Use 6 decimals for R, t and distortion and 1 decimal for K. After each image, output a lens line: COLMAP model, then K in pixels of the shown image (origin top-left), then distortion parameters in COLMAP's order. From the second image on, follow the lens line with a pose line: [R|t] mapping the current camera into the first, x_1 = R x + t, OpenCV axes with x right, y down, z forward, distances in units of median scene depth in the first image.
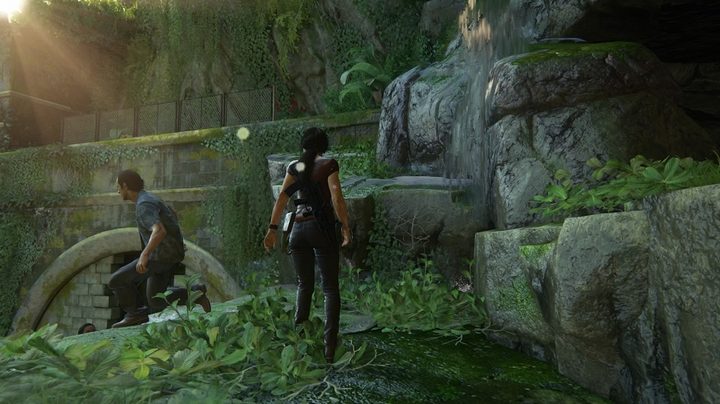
lens RADIAL K [[471.8, 0, 360.8], [0, 471.8, 201.8], [0, 0, 1]] dist [0.012606, 0.000814]
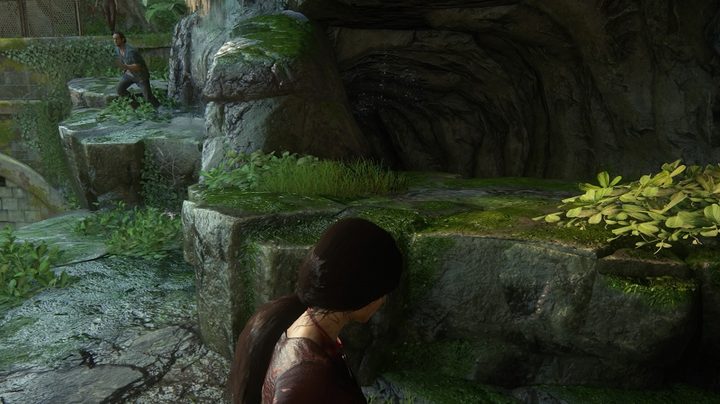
lens RADIAL K [[471.8, 0, 359.9], [0, 471.8, 203.7], [0, 0, 1]] dist [0.012606, 0.000814]
pose [[0.971006, -0.037197, 0.236145, 0.233877], [-0.022300, 0.969419, 0.244396, -0.141984], [-0.238014, -0.242576, 0.940482, -0.292157]]
